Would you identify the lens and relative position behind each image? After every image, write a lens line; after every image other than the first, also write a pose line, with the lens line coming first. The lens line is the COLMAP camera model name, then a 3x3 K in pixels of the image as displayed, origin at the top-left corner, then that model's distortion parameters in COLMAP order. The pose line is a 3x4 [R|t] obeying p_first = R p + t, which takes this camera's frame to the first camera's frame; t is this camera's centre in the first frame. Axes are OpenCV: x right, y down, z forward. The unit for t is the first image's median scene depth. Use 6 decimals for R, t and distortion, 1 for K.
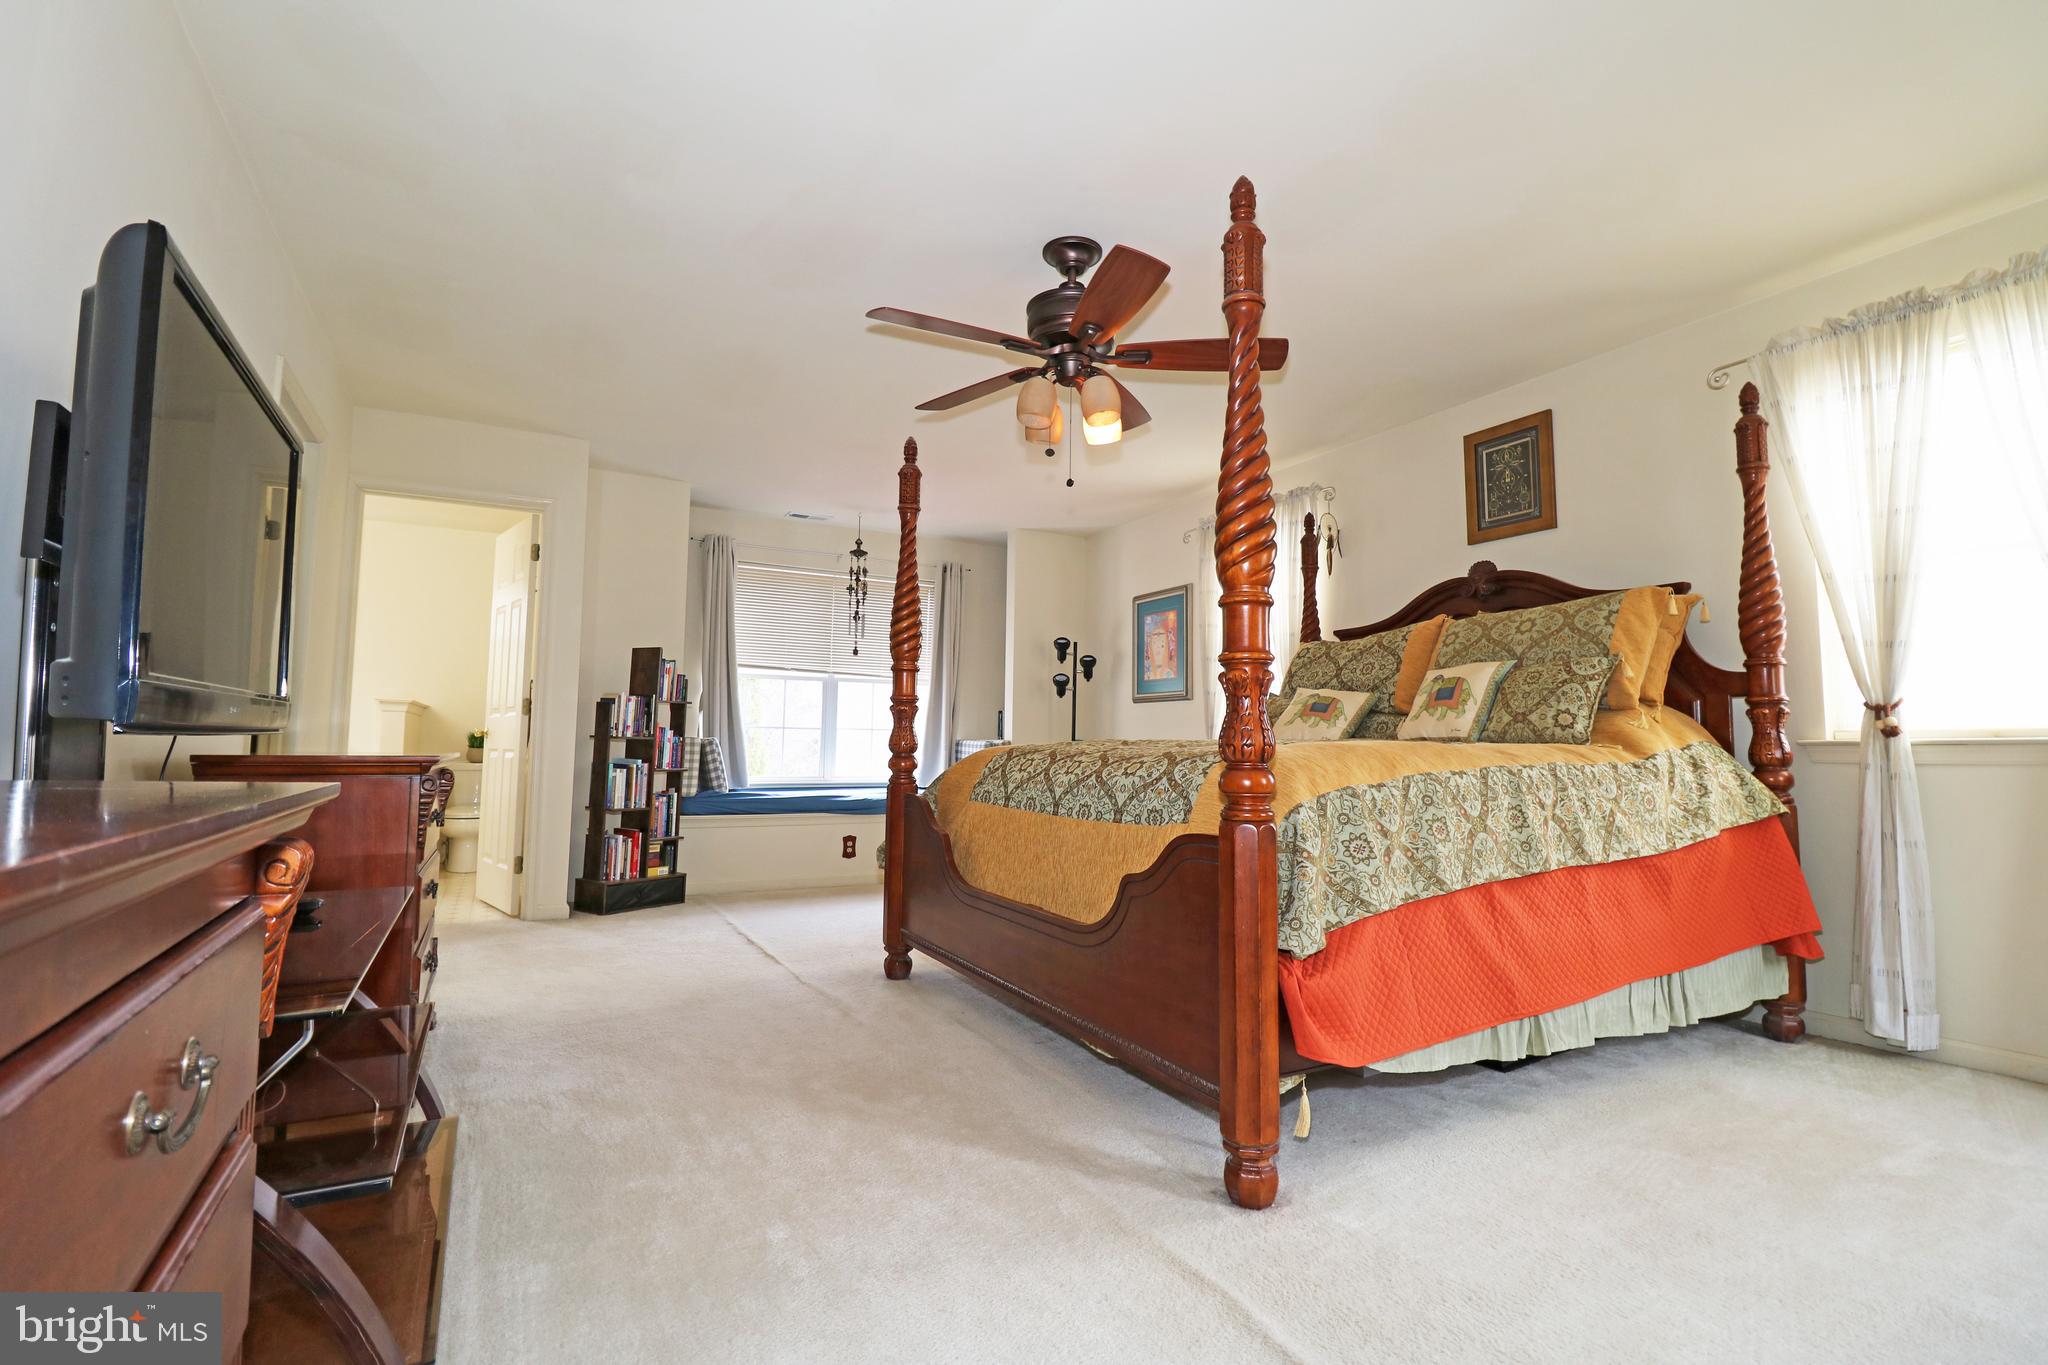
lens RADIAL K [[951.3, 0, 1035.2], [0, 951.3, 675.6], [0, 0, 1]] dist [0.001353, -0.015990]
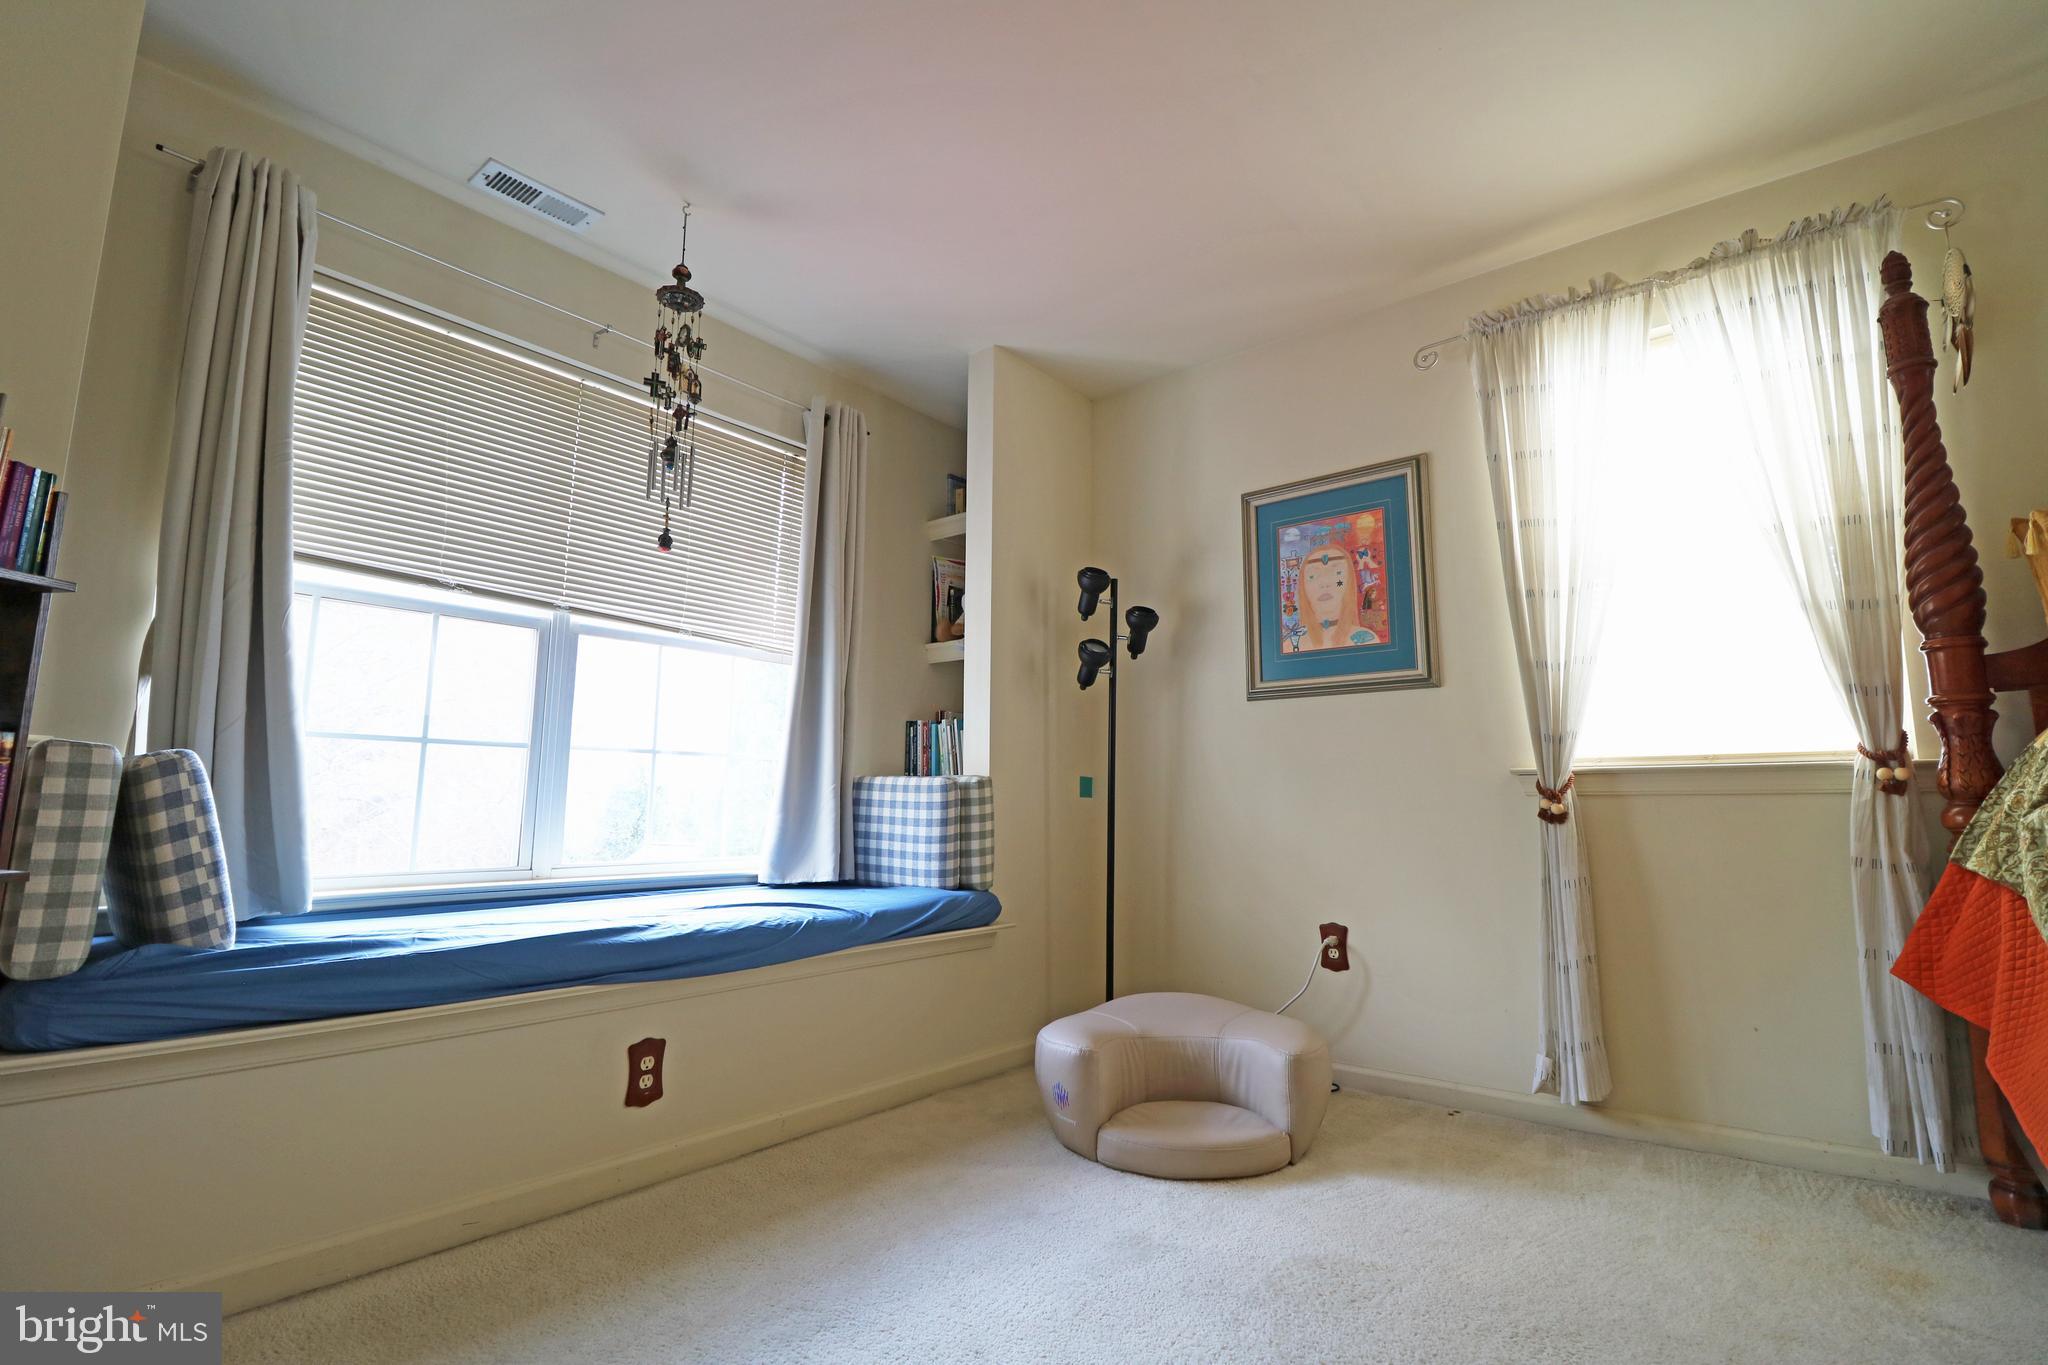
lens RADIAL K [[951.3, 0, 1035.2], [0, 951.3, 675.6], [0, 0, 1]] dist [0.001353, -0.015990]
pose [[0.928727, 0.042868, 0.368278, -0.196977], [-0.021644, 0.997868, -0.061571, 0.052190], [-0.370132, 0.049211, 0.927675, 0.613319]]
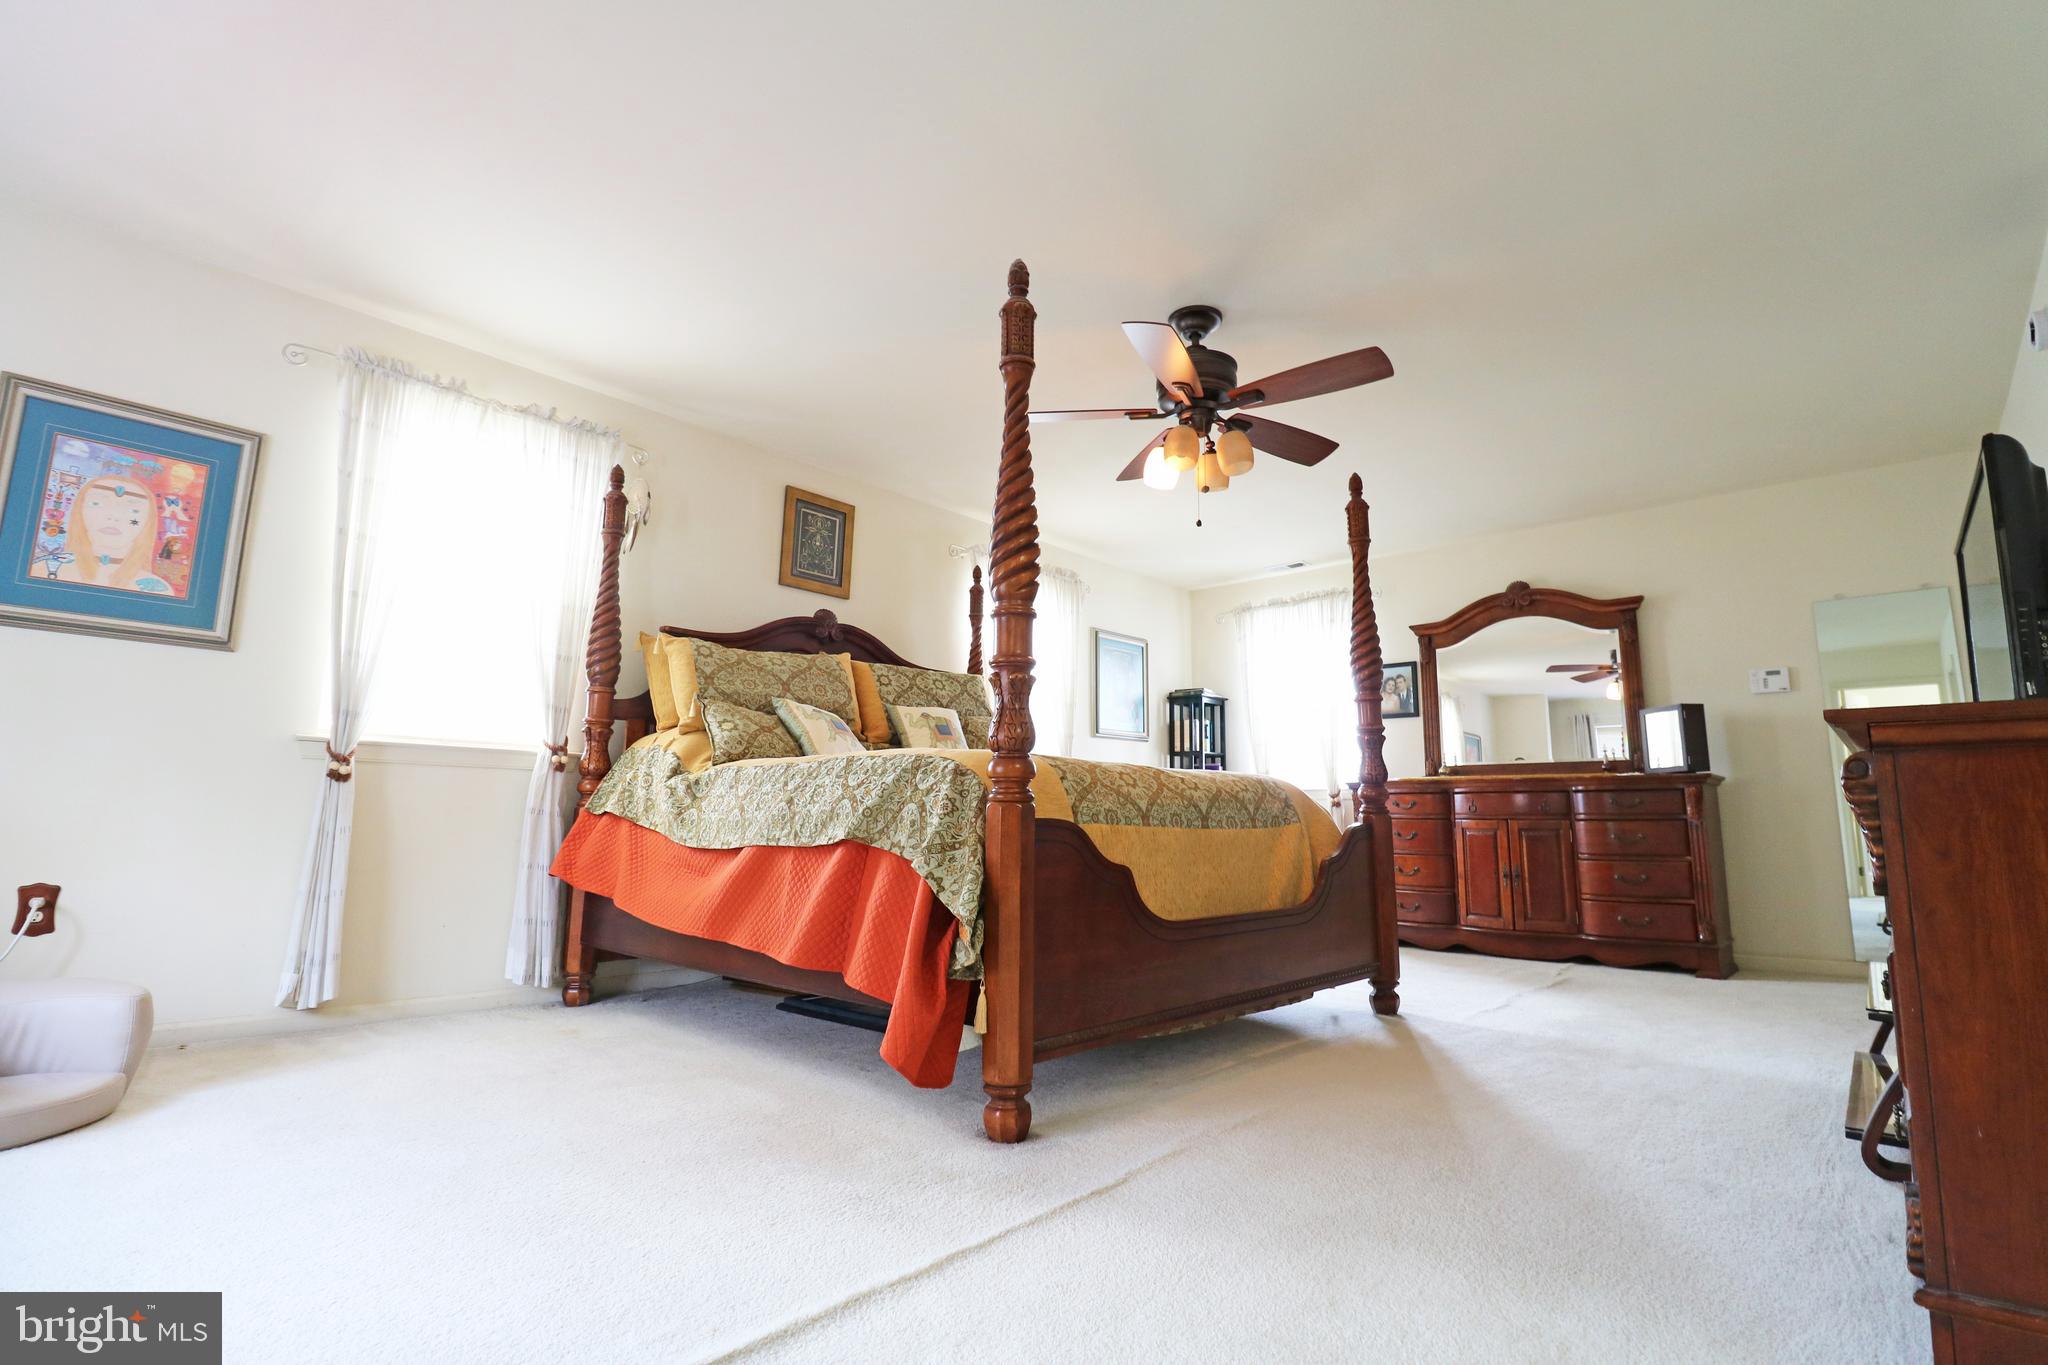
lens RADIAL K [[951.3, 0, 1035.2], [0, 951.3, 675.6], [0, 0, 1]] dist [0.001353, -0.015990]
pose [[-0.320162, 0.128876, 0.938556, -0.437558], [-0.094108, 0.981477, -0.166872, 0.079875], [-0.942677, -0.141752, -0.302103, 0.726046]]
